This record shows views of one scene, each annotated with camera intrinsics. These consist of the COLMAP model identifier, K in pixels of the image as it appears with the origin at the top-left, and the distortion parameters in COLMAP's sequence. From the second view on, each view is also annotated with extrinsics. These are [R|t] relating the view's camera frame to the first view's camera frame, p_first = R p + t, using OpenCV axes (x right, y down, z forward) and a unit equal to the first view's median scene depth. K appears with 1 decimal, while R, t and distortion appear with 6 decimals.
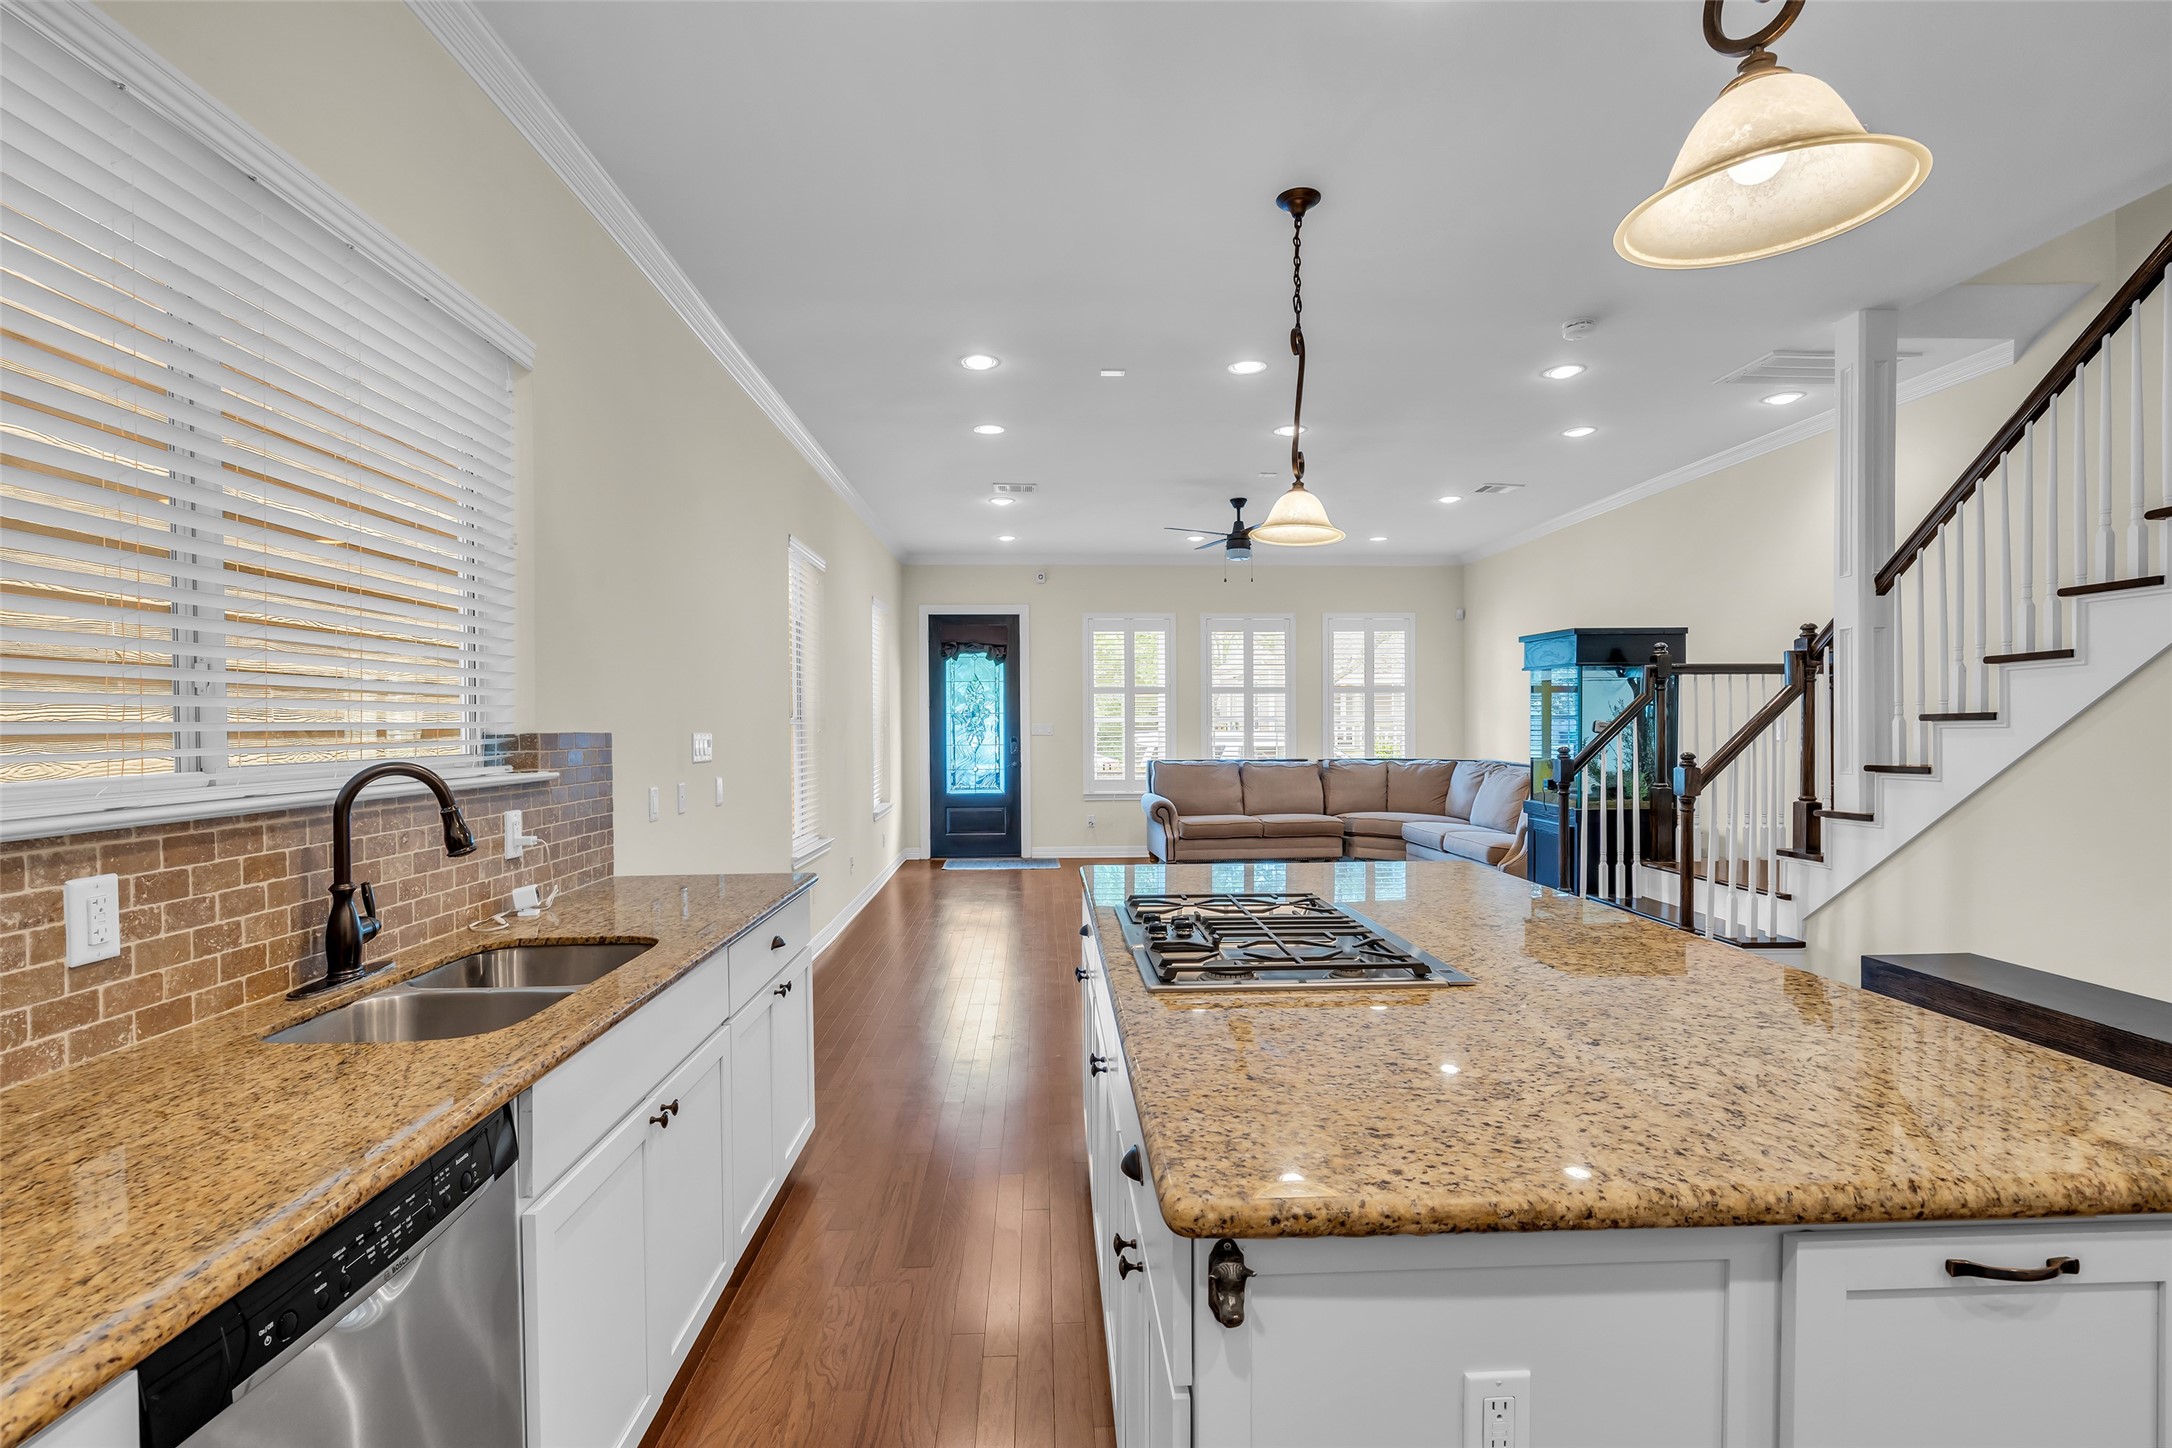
lens RADIAL K [[988.6, 0, 1079.6], [0, 988.6, 736.9], [0, 0, 1]] dist [-0.015127, 0.001822]
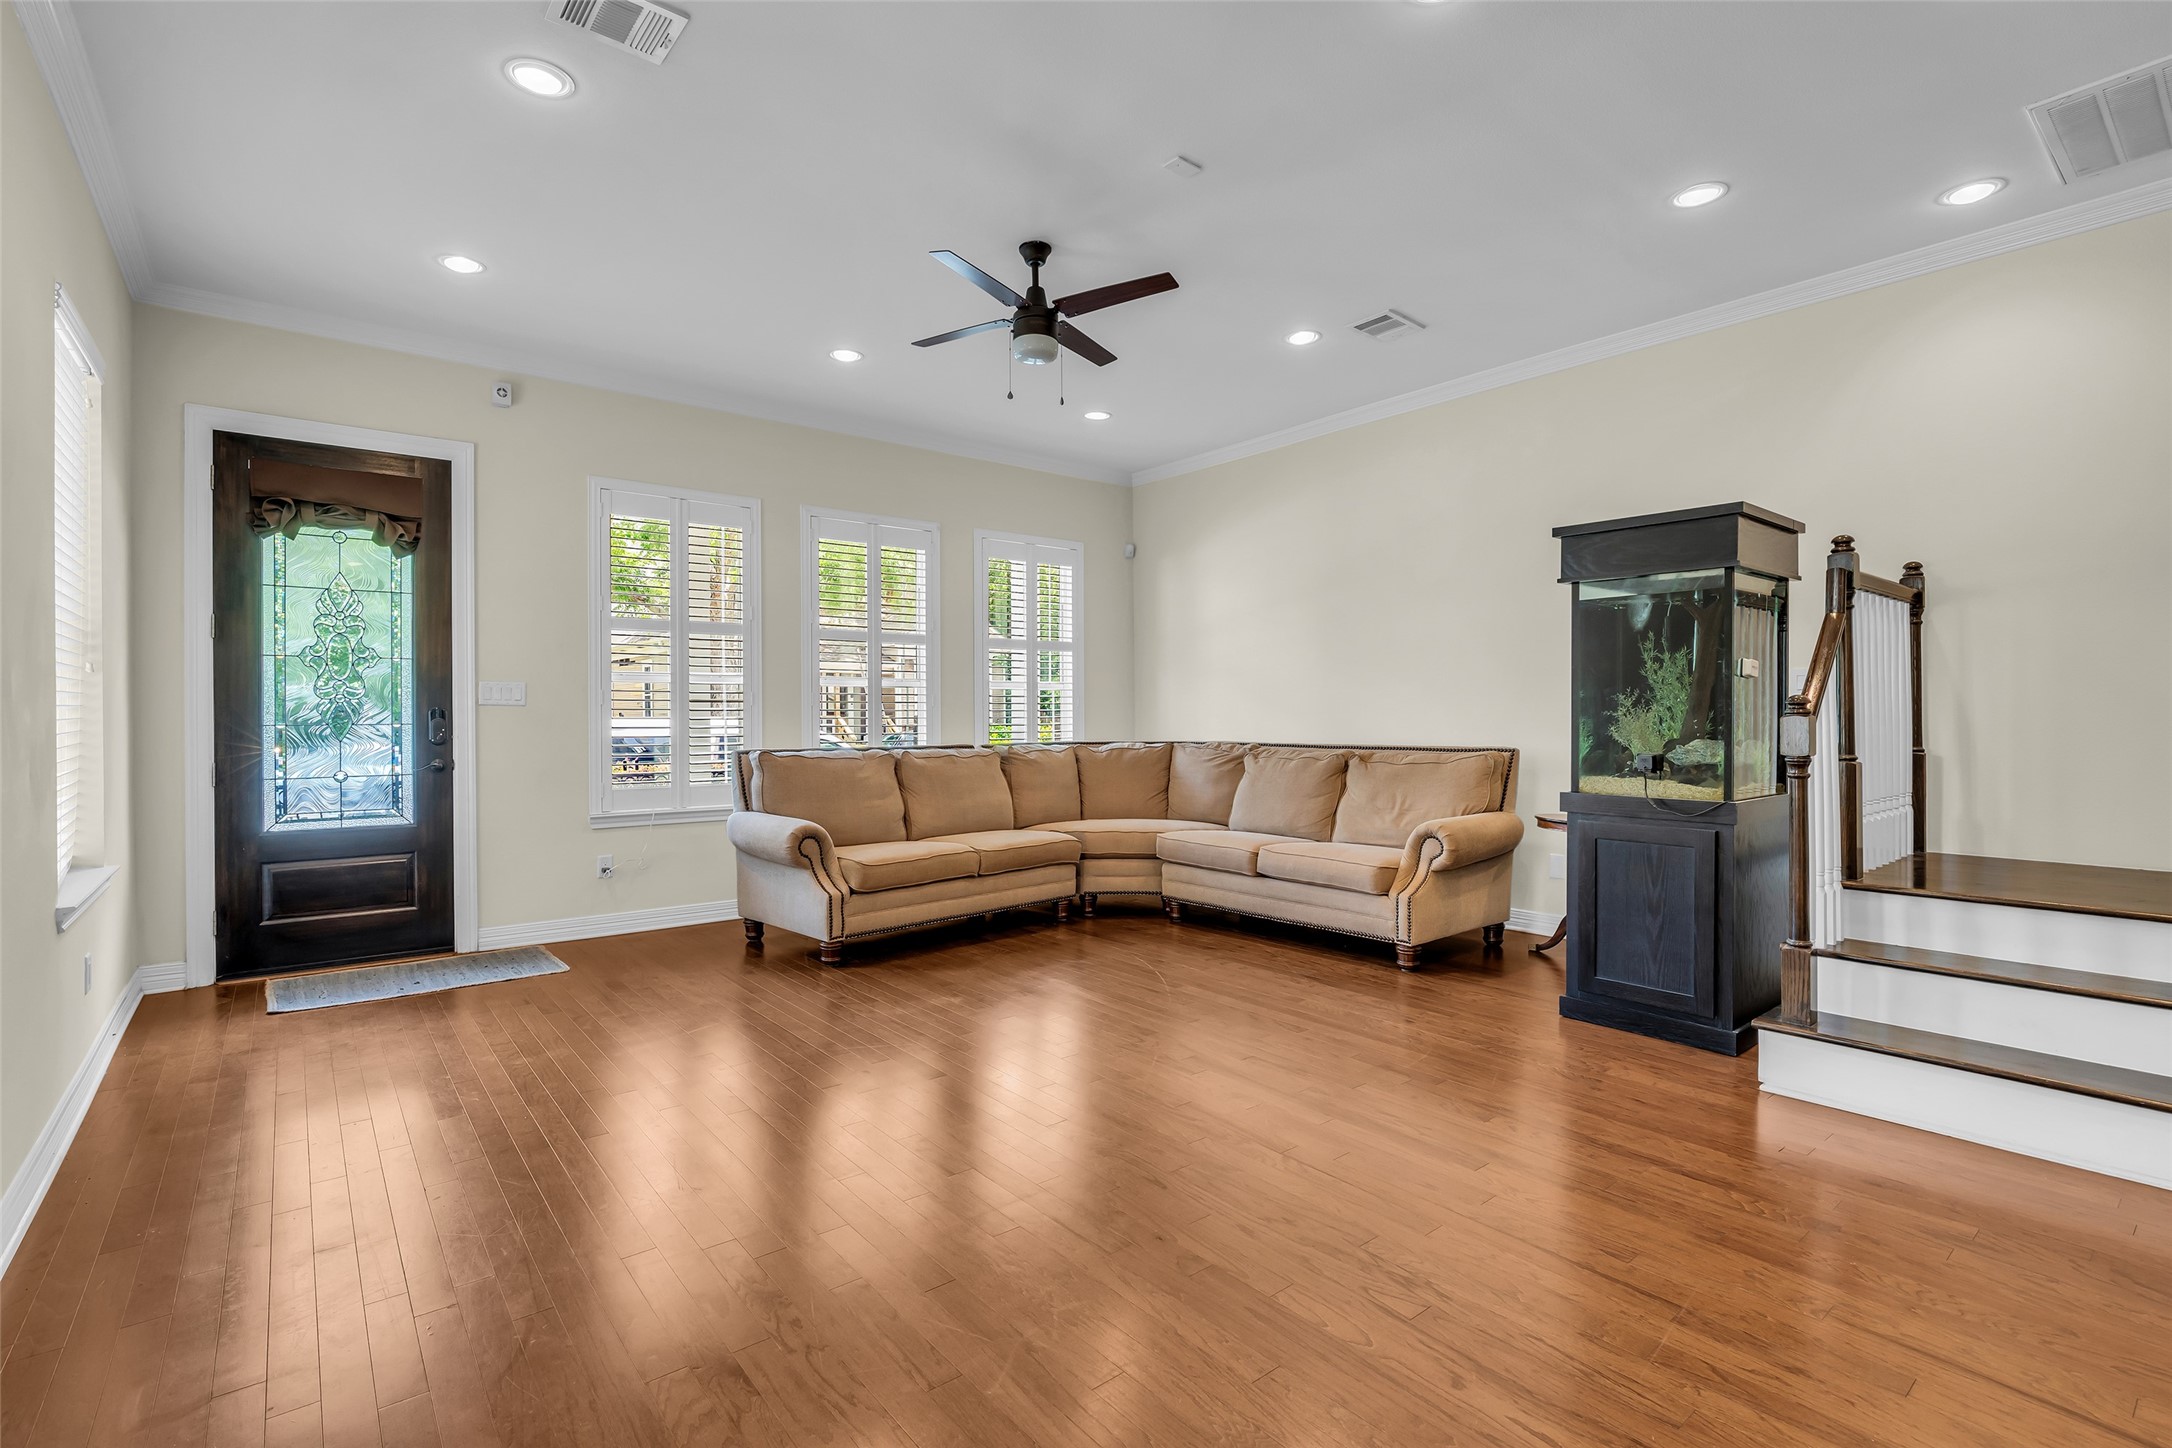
lens RADIAL K [[997.9, 0, 1080.9], [0, 997.9, 717.4], [0, 0, 1]] dist [-0.019407, 0.006360]
pose [[0.809667, 0.001807, 0.586886, -0.269856], [0.005491, 0.999928, -0.010654, 0.032841], [-0.586863, 0.011849, 0.809599, 1.162366]]
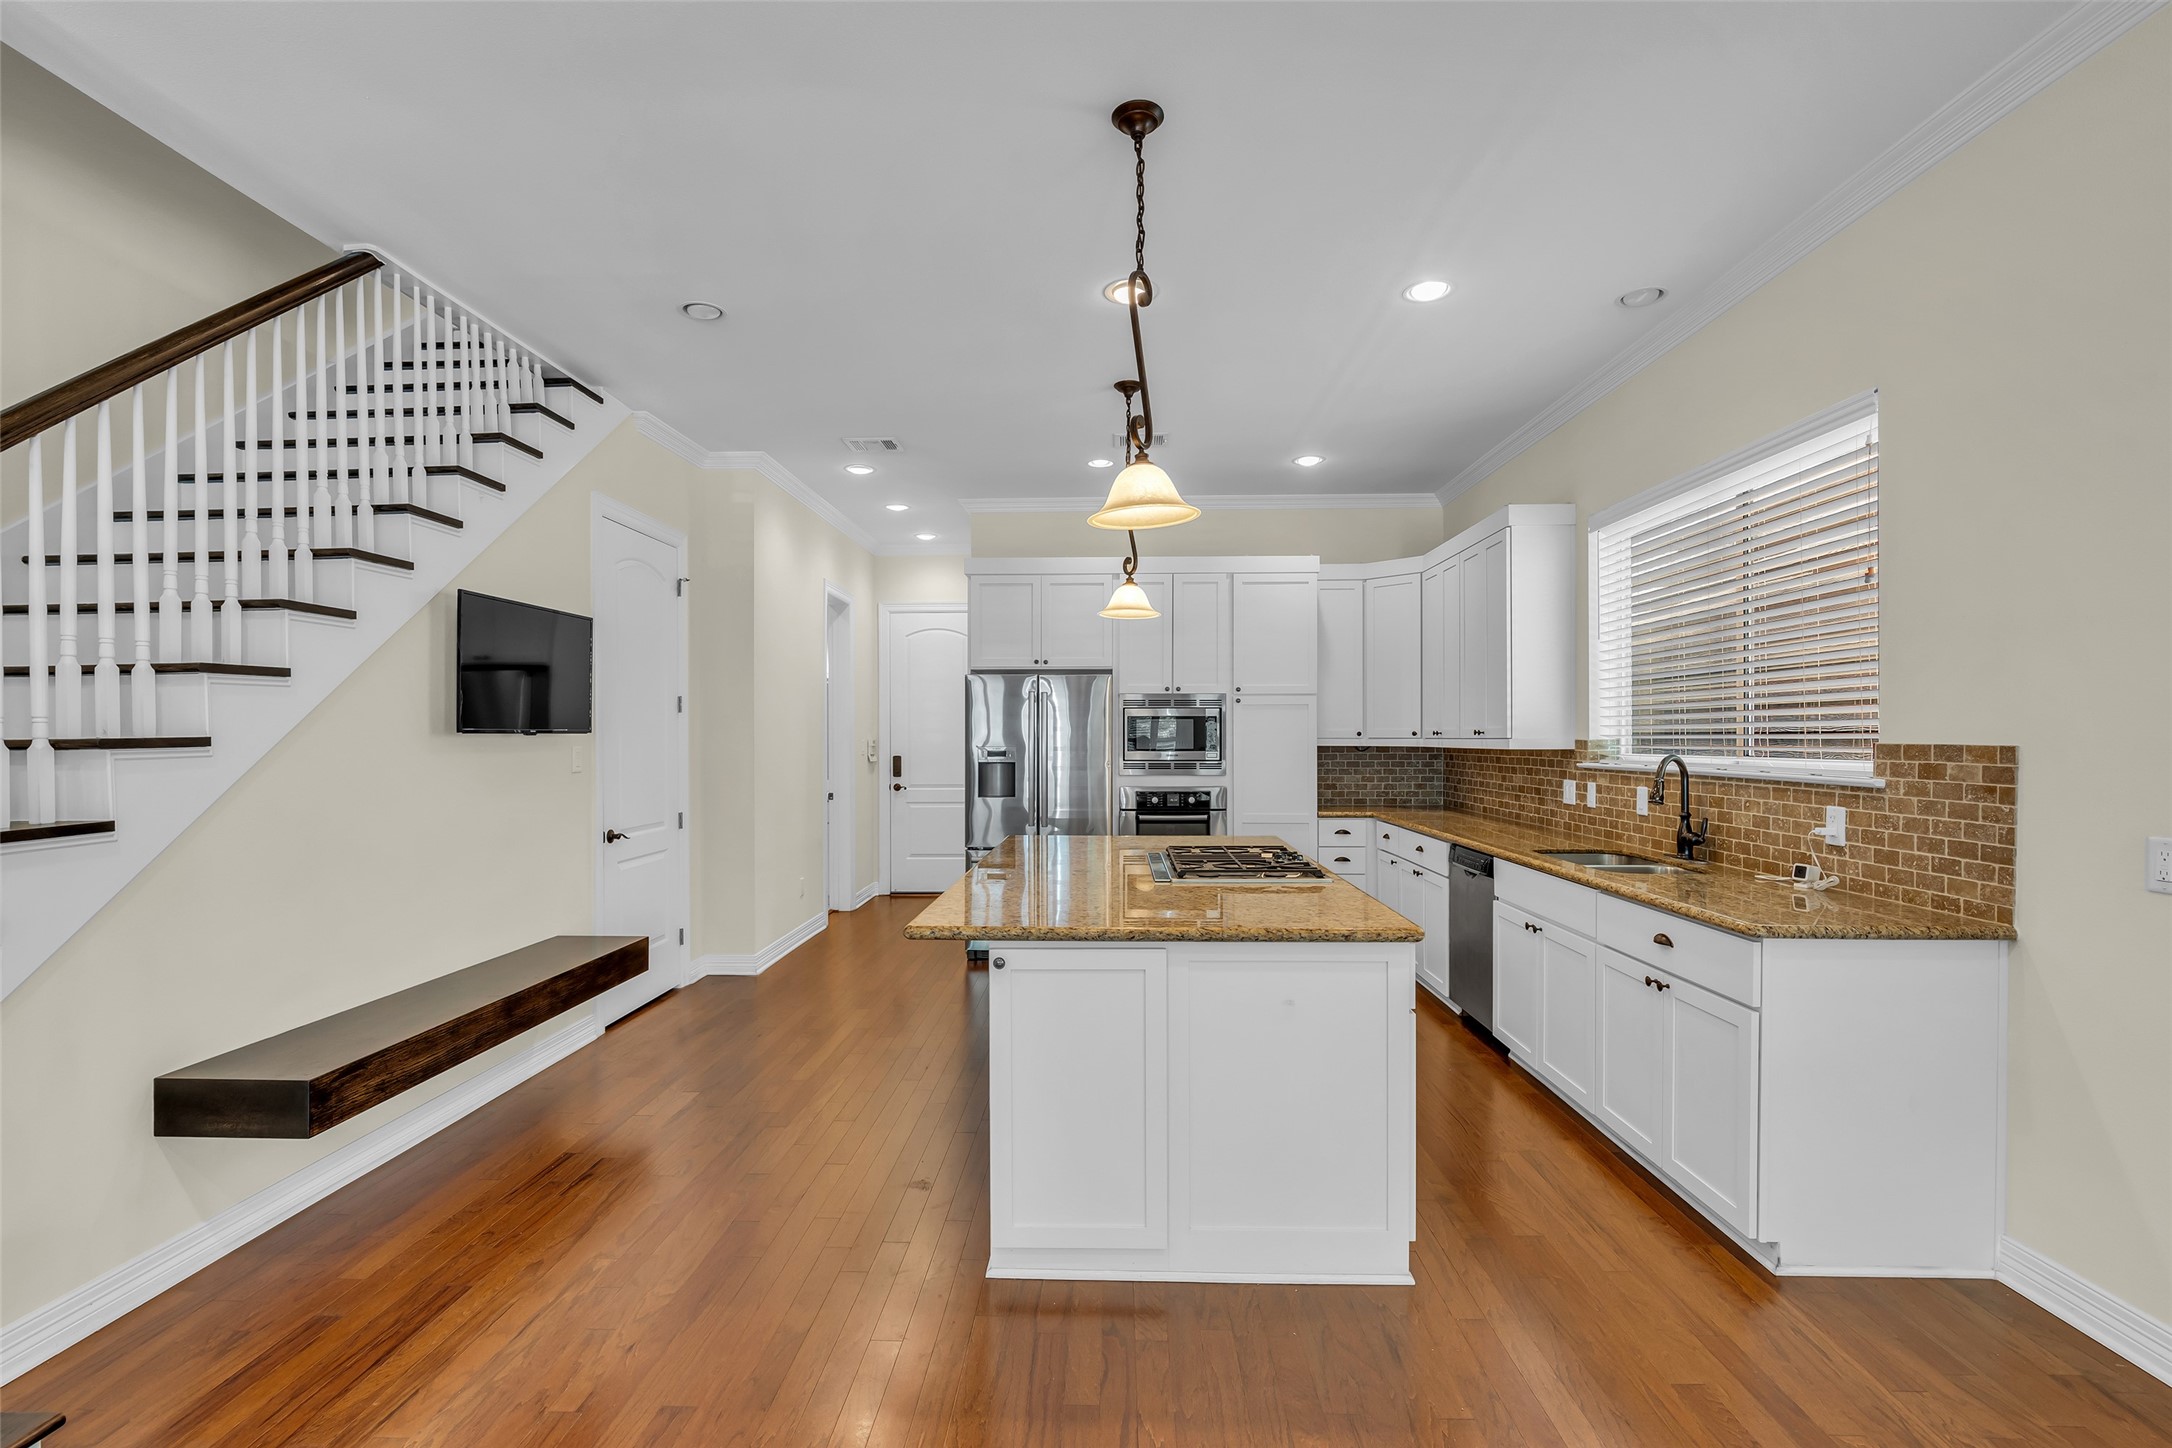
lens RADIAL K [[988.6, 0, 1079.6], [0, 988.6, 736.9], [0, 0, 1]] dist [-0.015127, 0.001822]
pose [[-0.996969, 0.009854, 0.077170, 0.185134], [0.010882, 0.999857, 0.012909, -0.026051], [-0.077031, 0.013710, -0.996934, 1.613305]]
